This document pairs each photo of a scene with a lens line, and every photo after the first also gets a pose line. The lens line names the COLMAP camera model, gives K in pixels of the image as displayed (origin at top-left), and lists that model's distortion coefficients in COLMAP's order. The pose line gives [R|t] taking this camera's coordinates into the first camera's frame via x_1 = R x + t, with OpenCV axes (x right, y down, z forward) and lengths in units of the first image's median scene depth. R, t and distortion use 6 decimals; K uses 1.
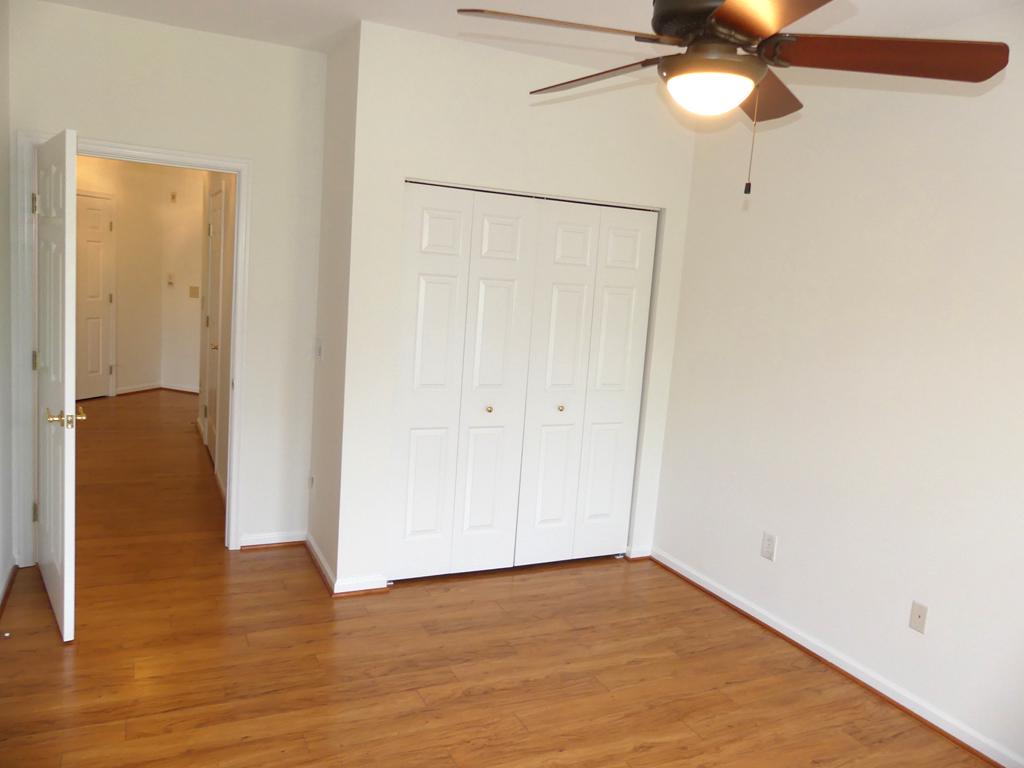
lens RADIAL K [[765.5, 0, 512.0], [0, 765.5, 384.0], [0, 0, 1]] dist [-0.007283, -0.005761]
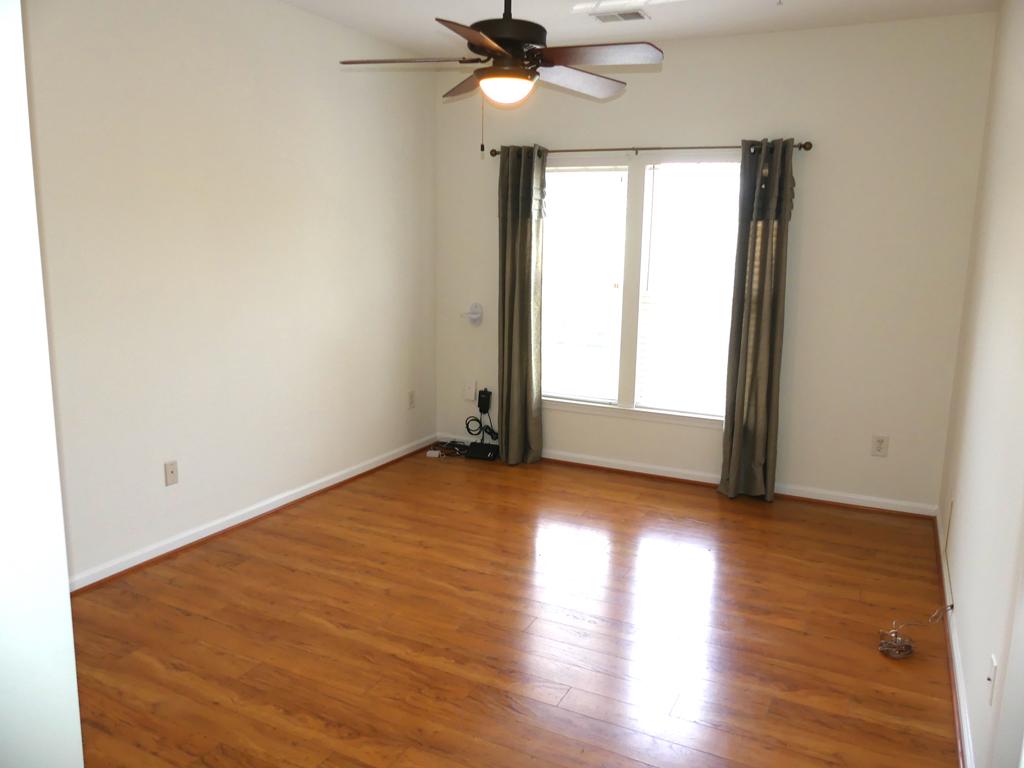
lens RADIAL K [[768.1, 0, 512.0], [0, 768.1, 384.0], [0, 0, 1]] dist [-0.173412, -0.000011]
pose [[-0.619091, -0.241300, 0.747329, -0.651439], [0.029113, 0.943919, 0.328892, -0.202954], [-0.784780, 0.225371, -0.577346, 1.219973]]
